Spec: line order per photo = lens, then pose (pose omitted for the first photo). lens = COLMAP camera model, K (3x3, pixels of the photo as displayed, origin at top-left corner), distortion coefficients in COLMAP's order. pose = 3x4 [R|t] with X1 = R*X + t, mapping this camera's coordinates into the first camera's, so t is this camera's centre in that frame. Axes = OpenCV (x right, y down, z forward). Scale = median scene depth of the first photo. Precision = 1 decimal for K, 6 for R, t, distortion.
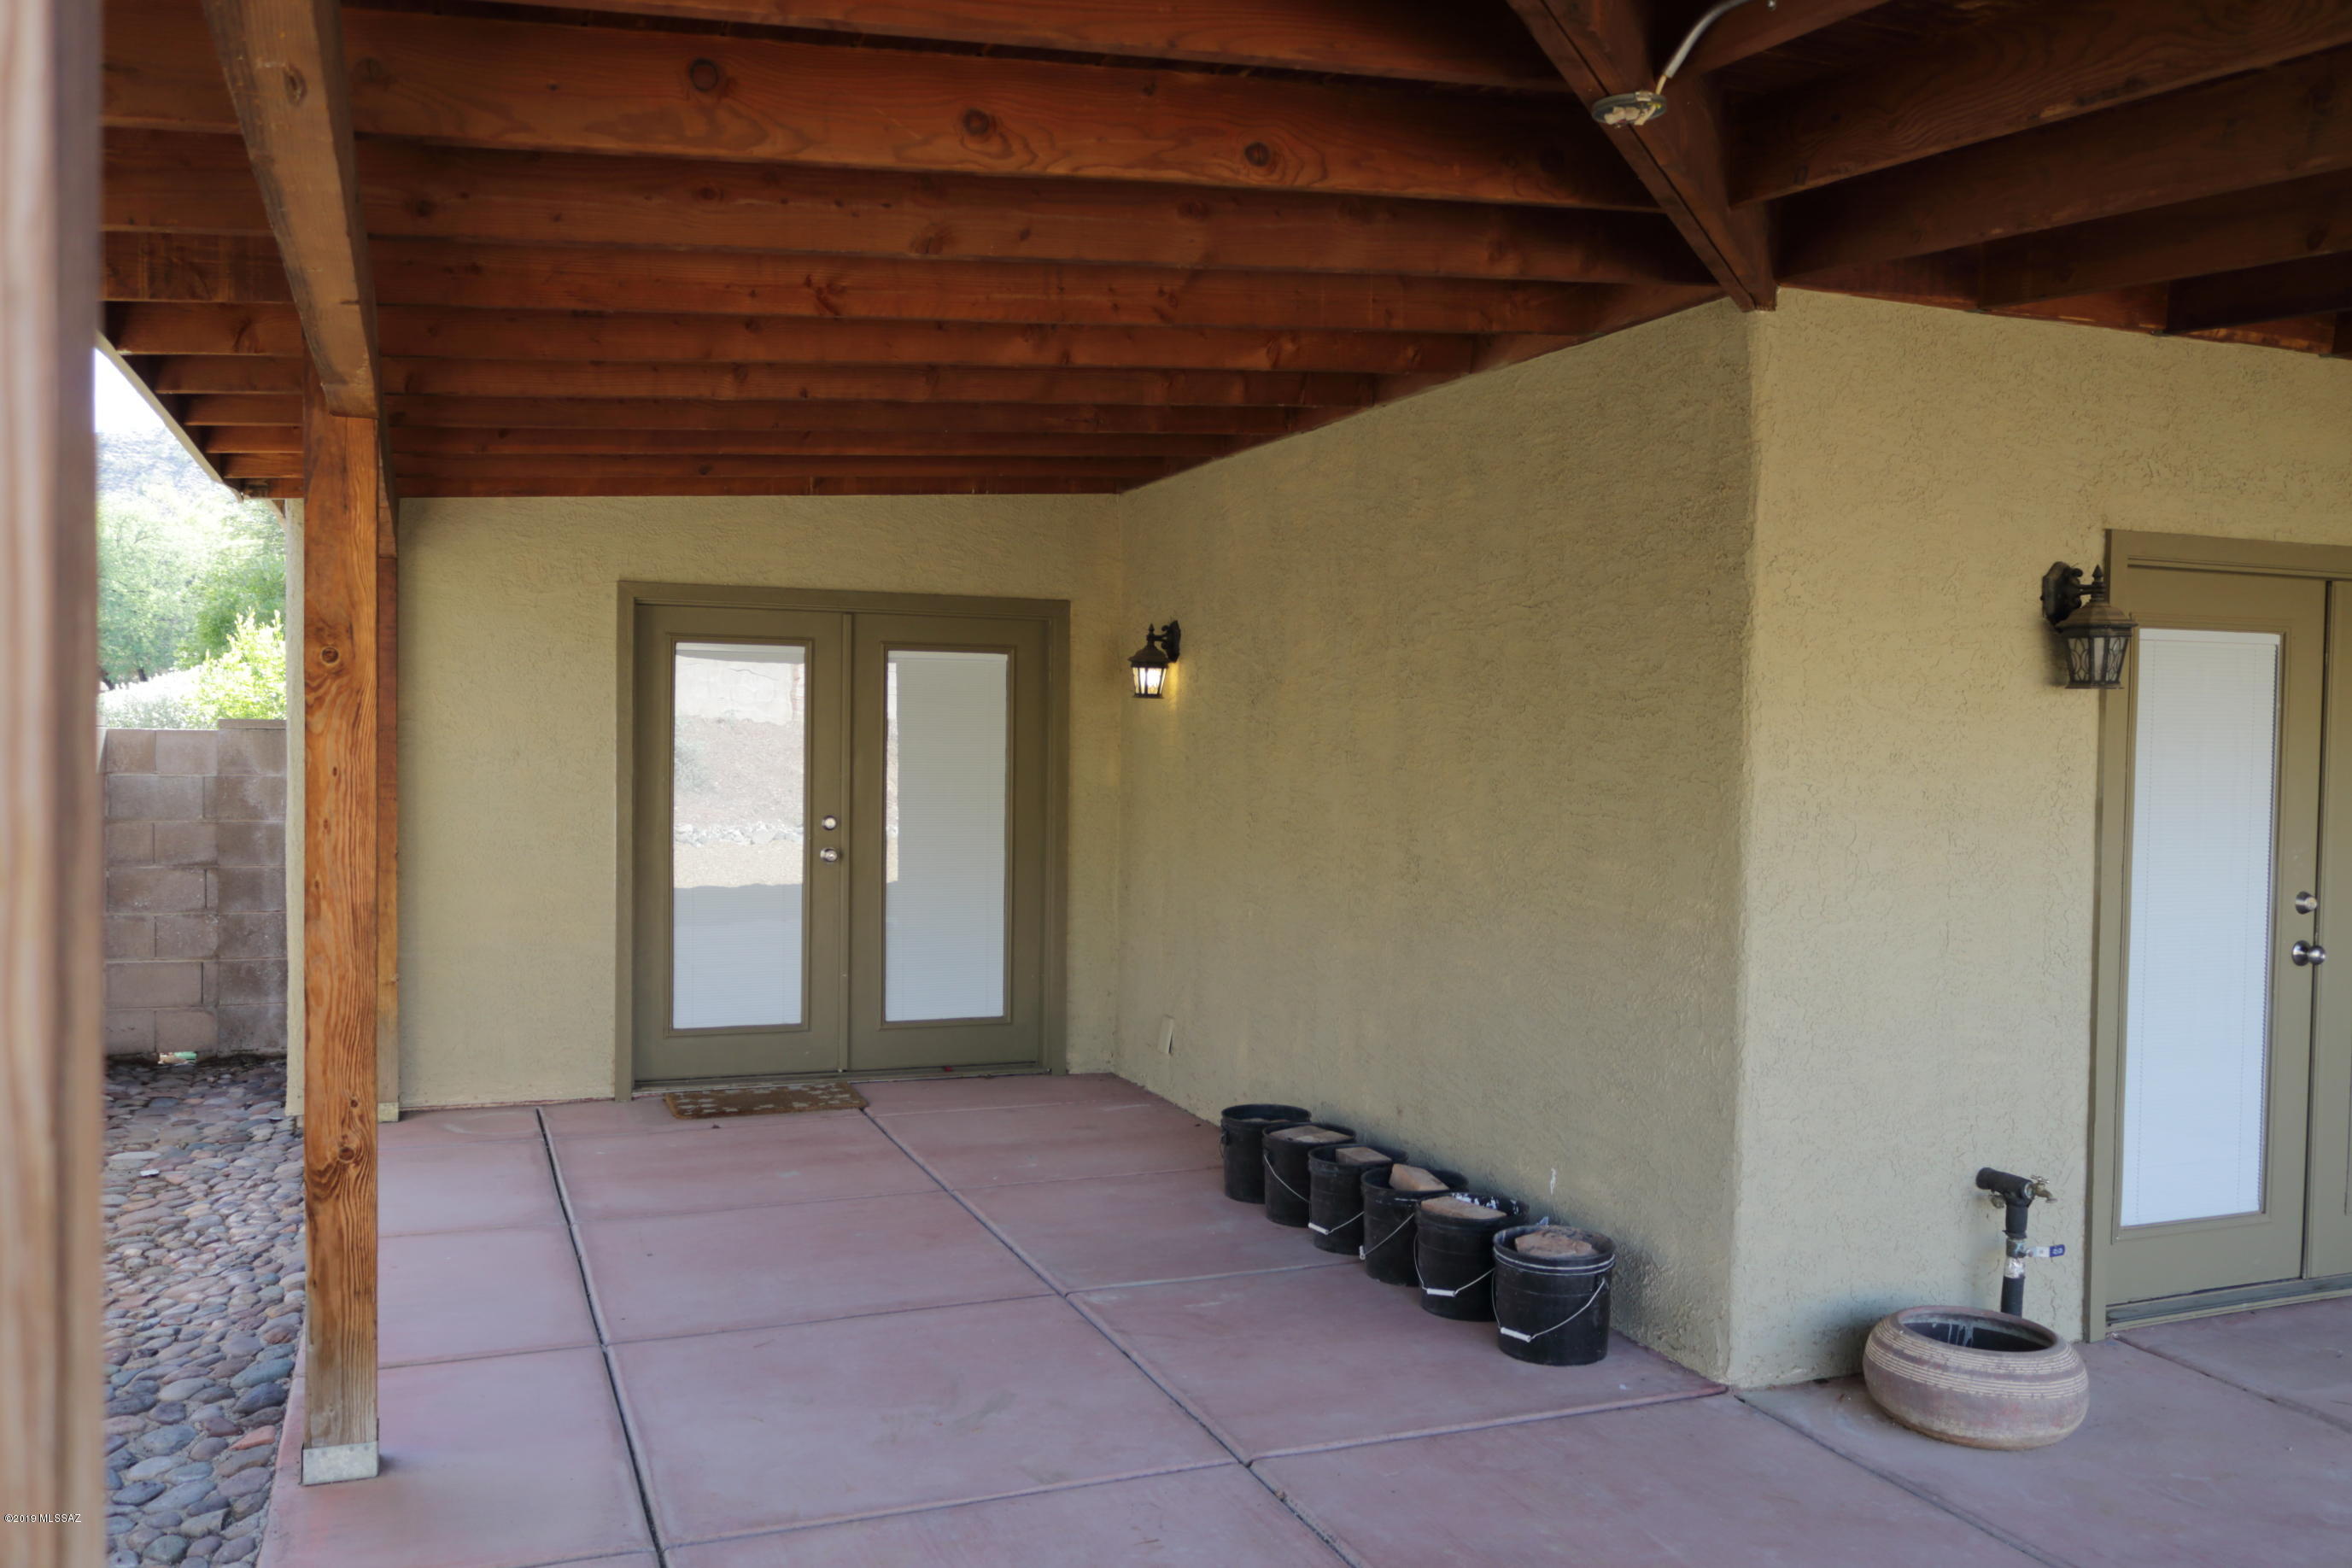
lens RADIAL K [[1901.3, 0, 1172.6], [0, 1901.3, 797.9], [0, 0, 1]] dist [0.009141, -0.015254]
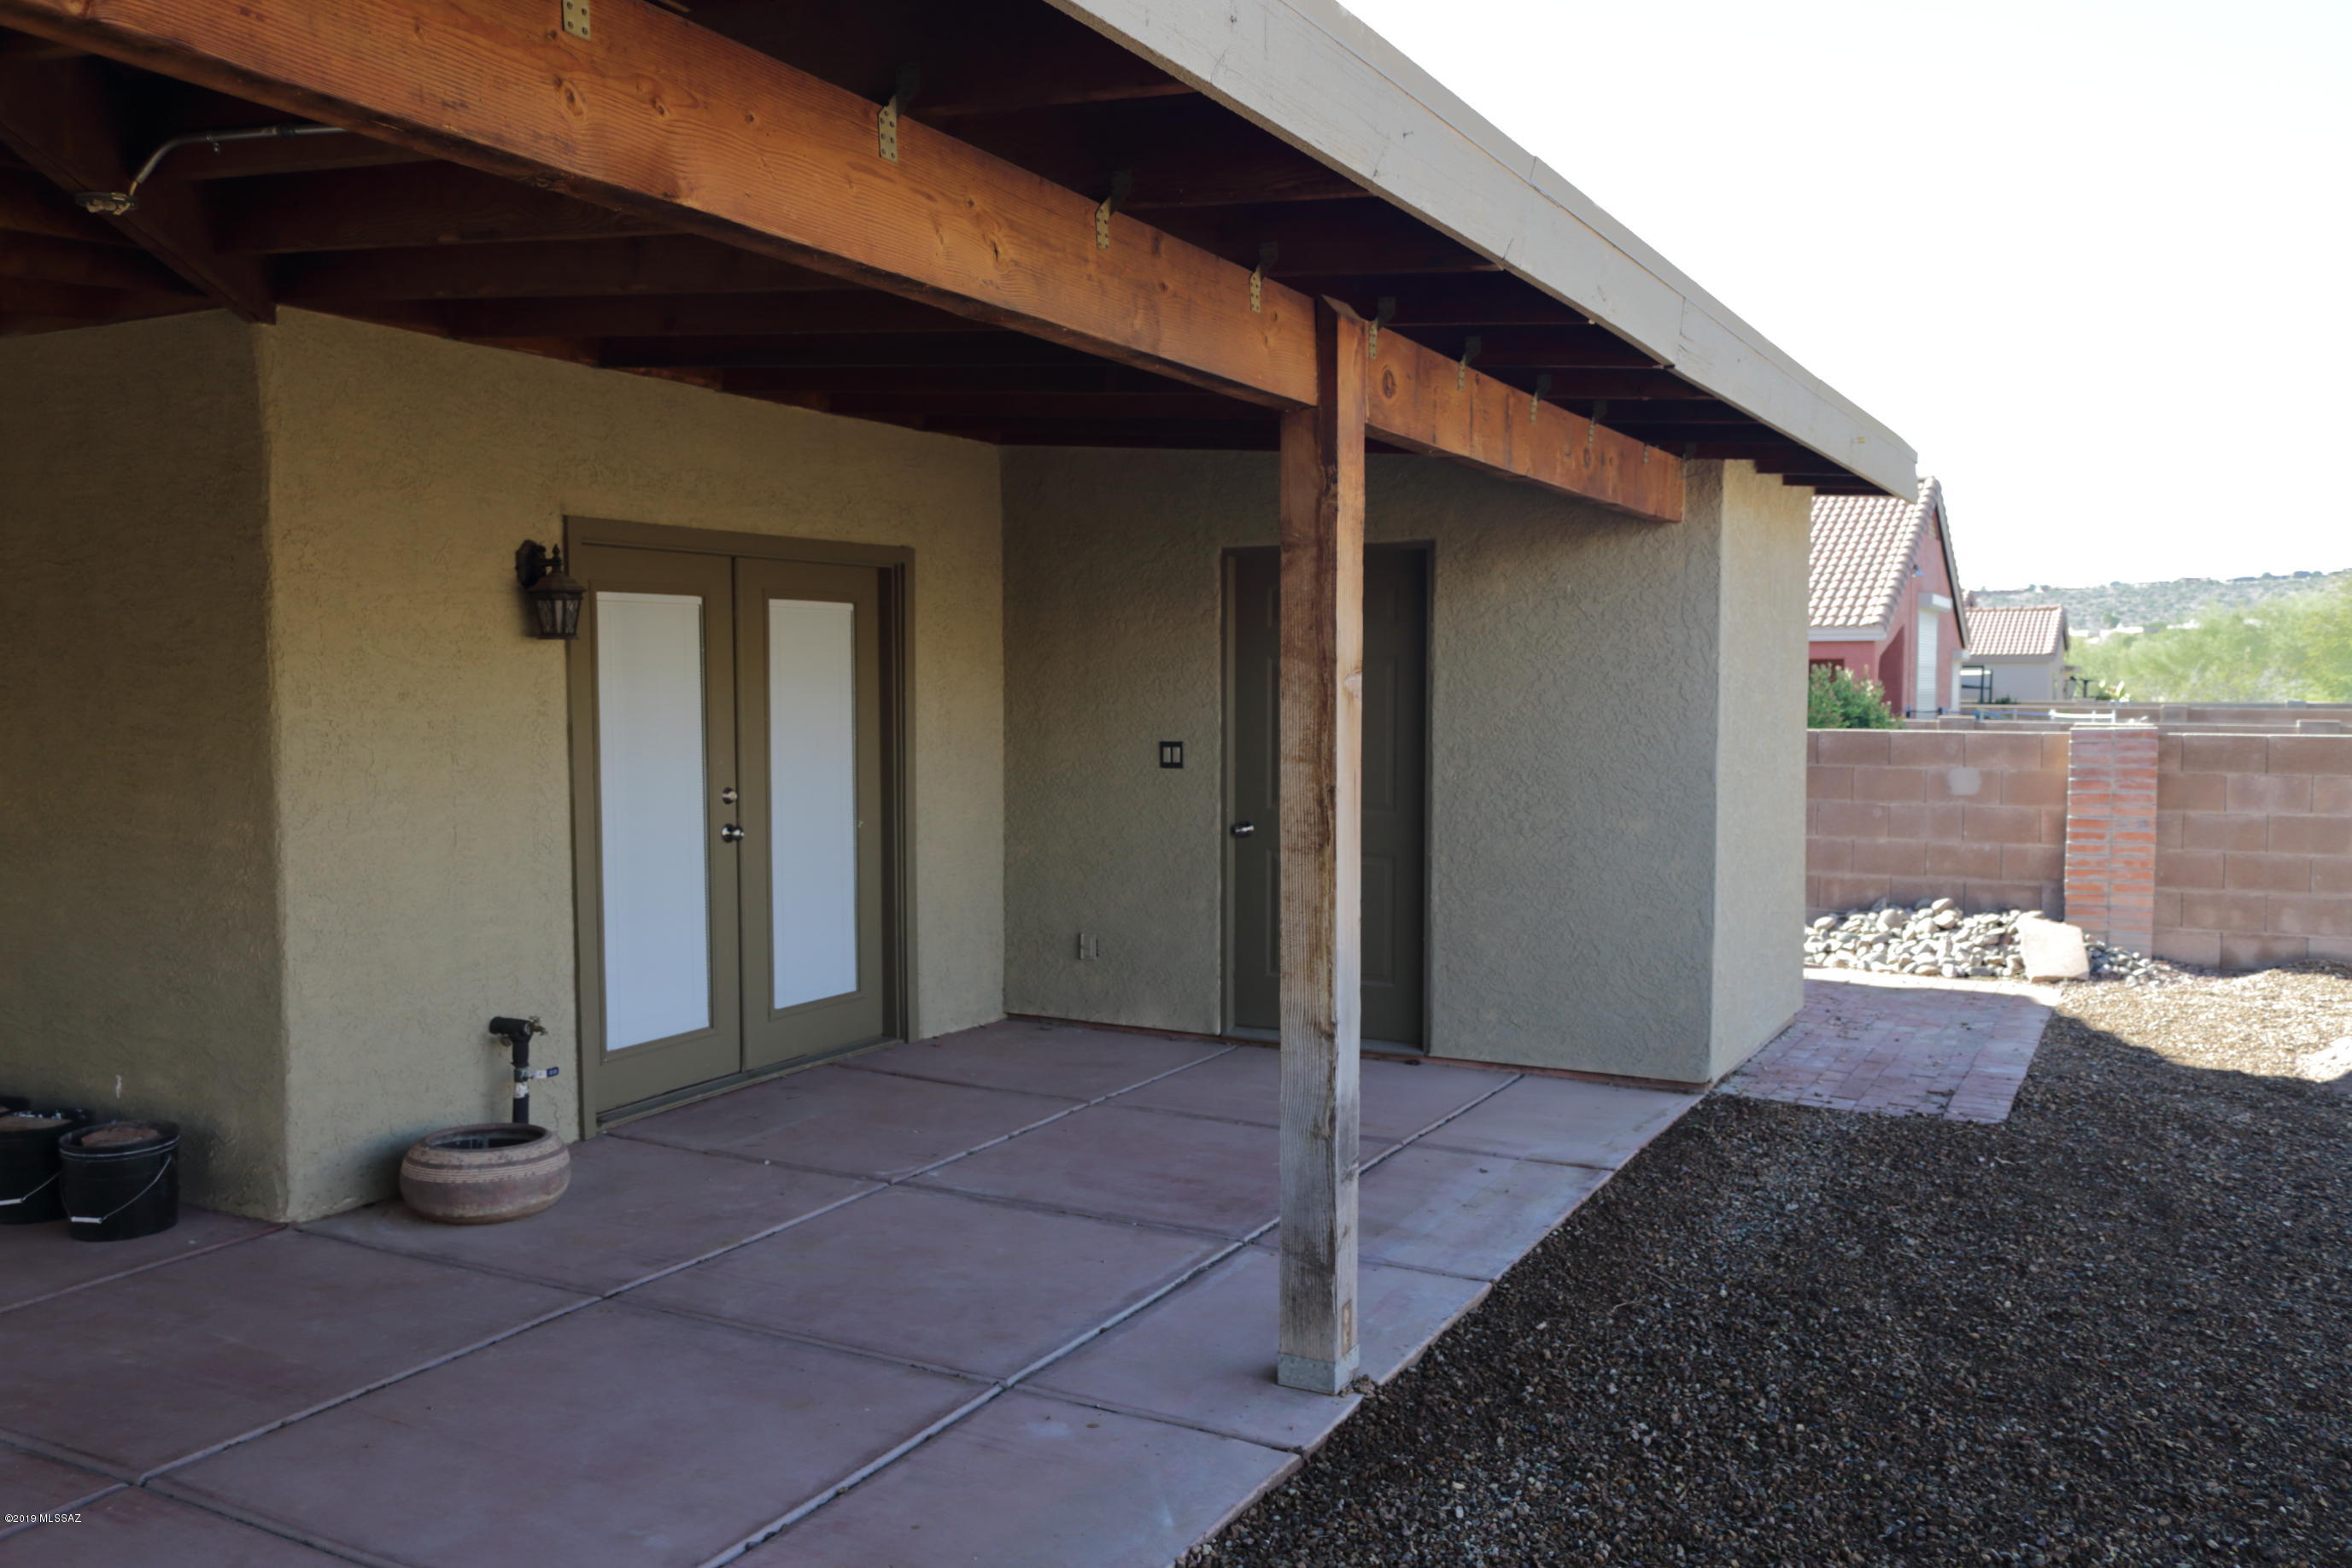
lens RADIAL K [[1901.3, 0, 1172.6], [0, 1901.3, 797.9], [0, 0, 1]] dist [0.009141, -0.015254]
pose [[0.765198, -0.058706, 0.641112, -0.034732], [0.036774, 0.998193, 0.047513, 0.004515], [-0.642743, -0.012781, 0.765975, -0.269310]]
